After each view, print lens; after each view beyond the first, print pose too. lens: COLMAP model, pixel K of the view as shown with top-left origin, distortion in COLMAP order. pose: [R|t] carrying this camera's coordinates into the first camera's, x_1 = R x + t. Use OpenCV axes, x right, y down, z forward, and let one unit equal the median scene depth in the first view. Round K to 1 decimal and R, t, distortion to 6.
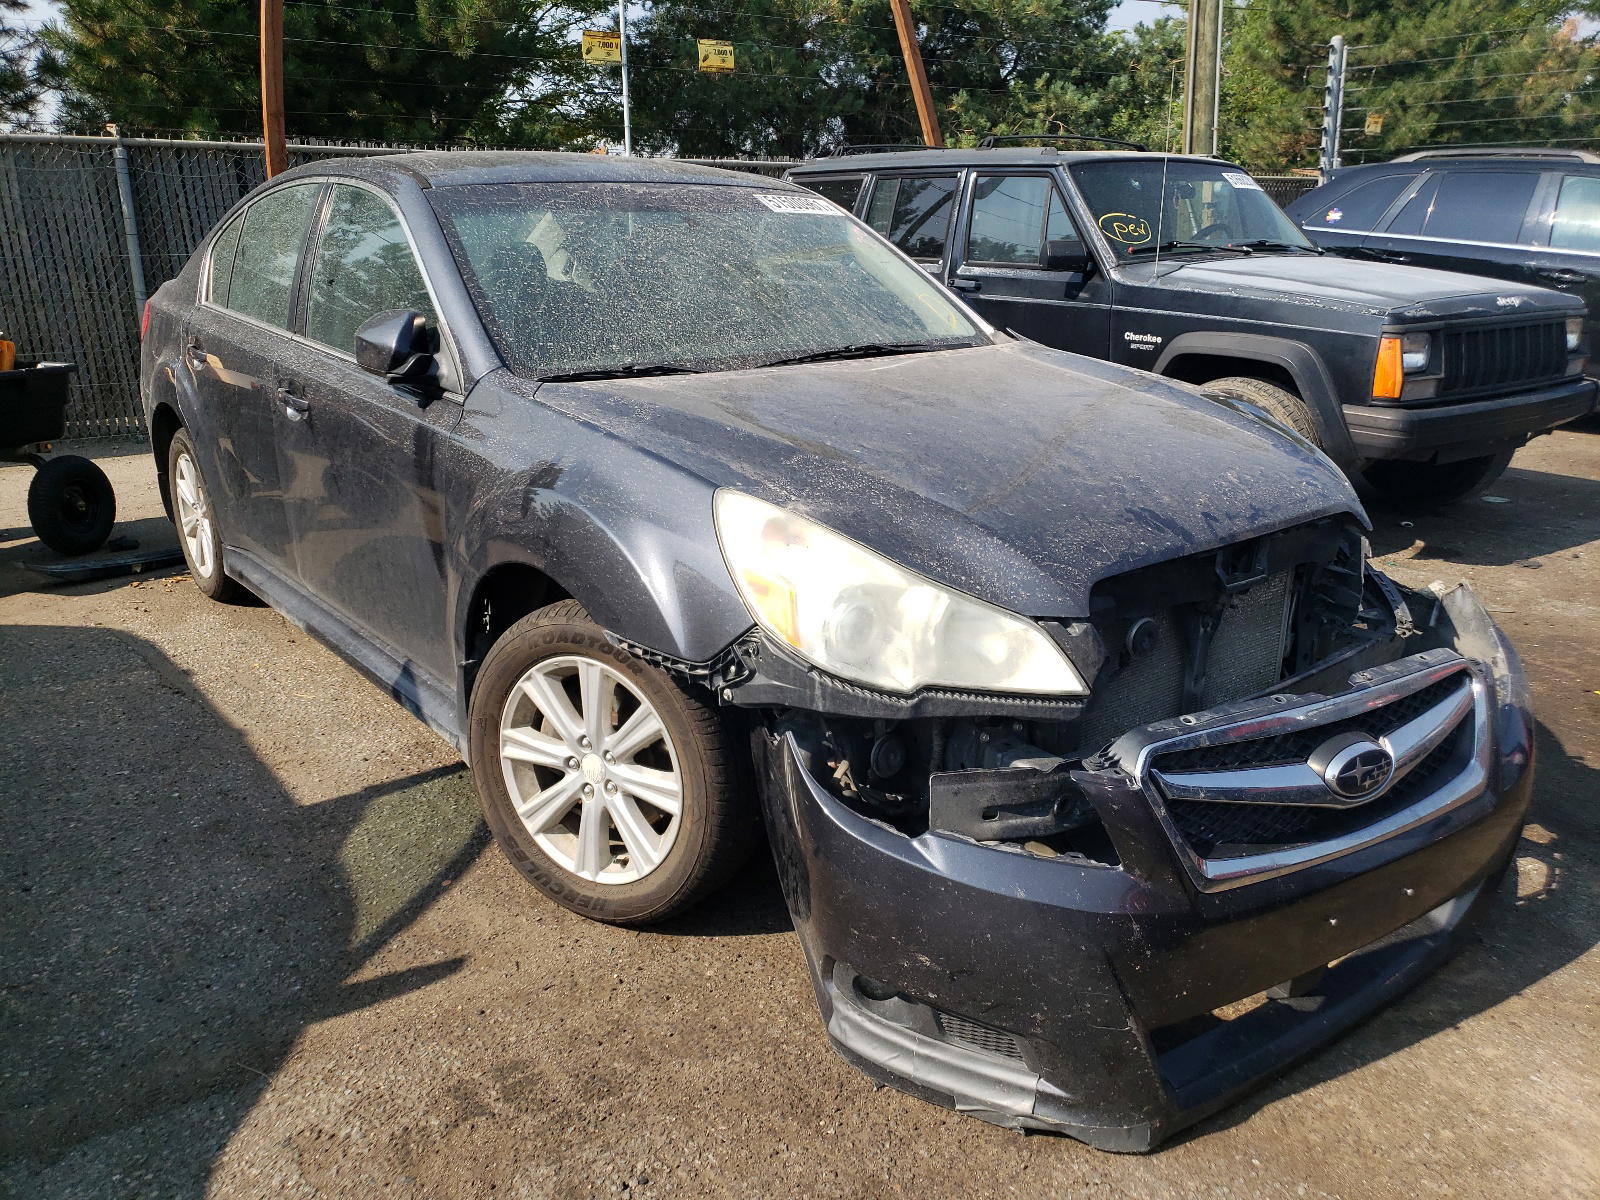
lens RADIAL K [[1253.0, 0, 800.0], [0, 1253.0, 600.0], [0, 0, 1]] dist [0.027895, 0.010502]
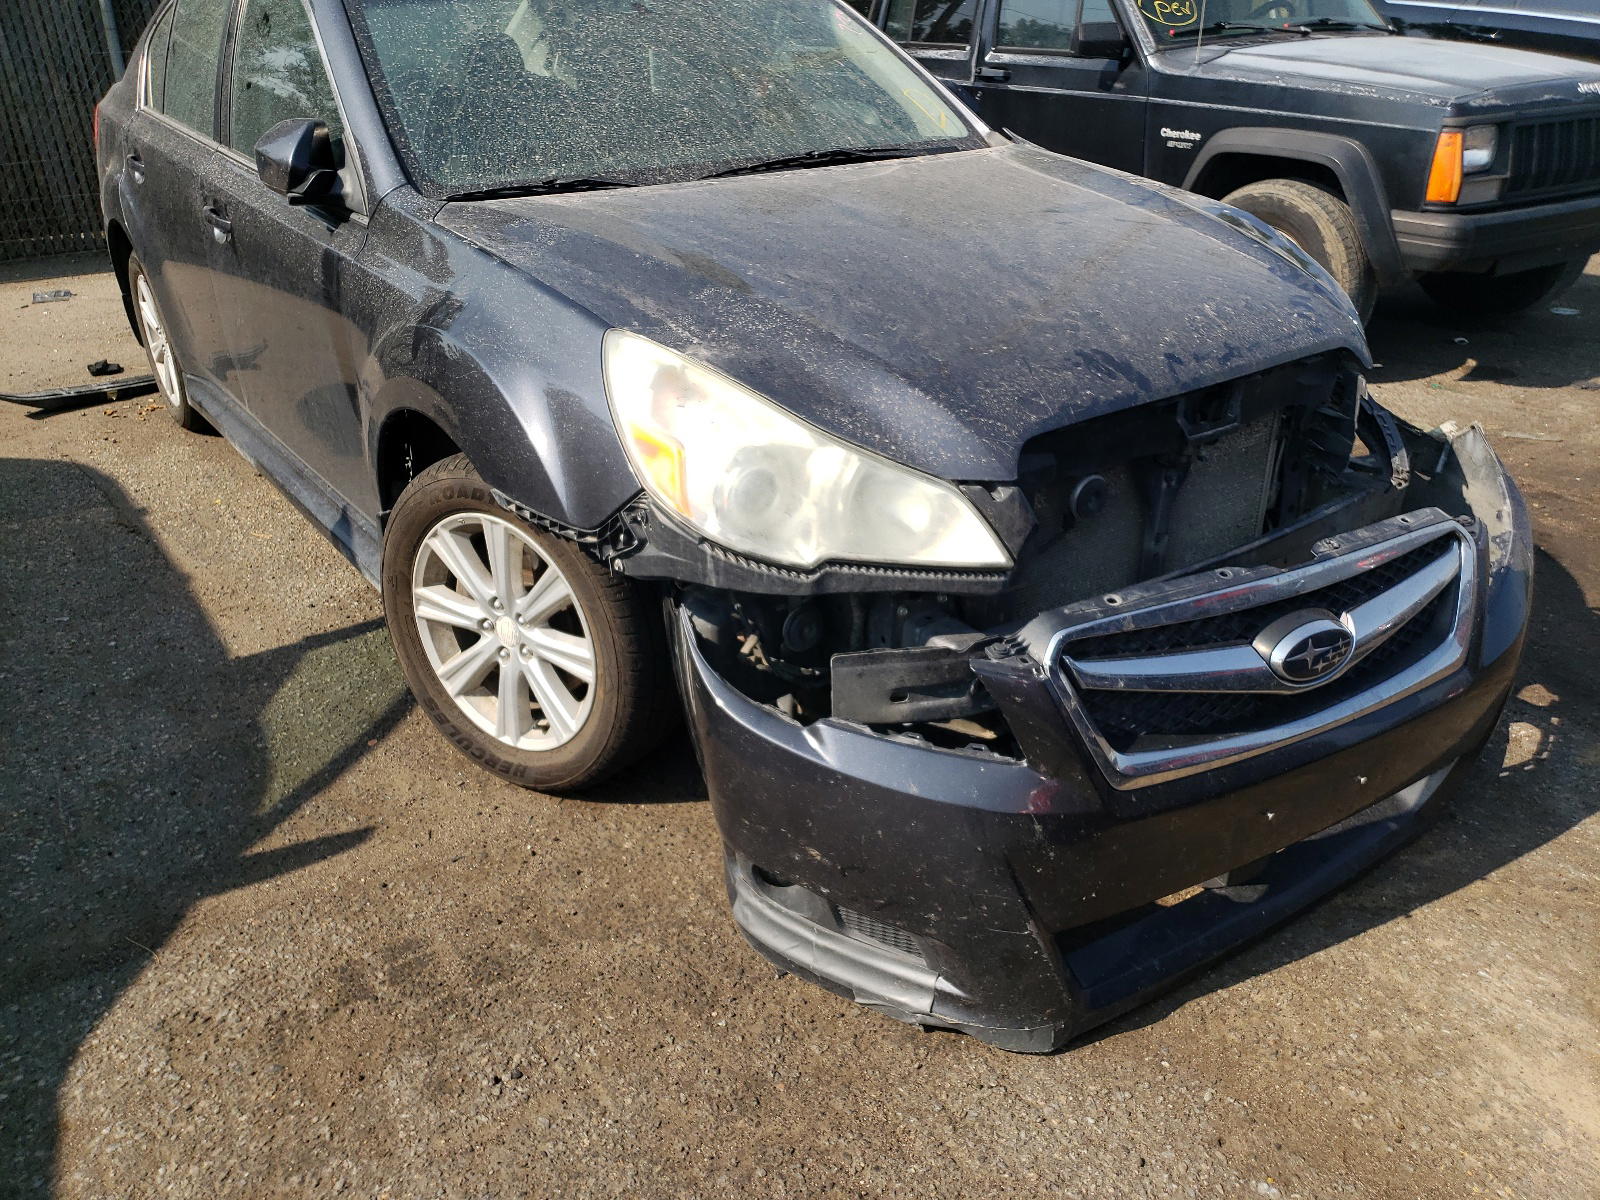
lens RADIAL K [[1262.8, 0, 800.0], [0, 1262.8, 600.0], [0, 0, 1]] dist [0.025783, -0.008541]
pose [[0.999204, 0.004119, -0.039684, 0.095730], [0.001766, 0.989112, 0.147156, -0.028798], [0.039858, -0.147109, 0.988317, 0.081235]]
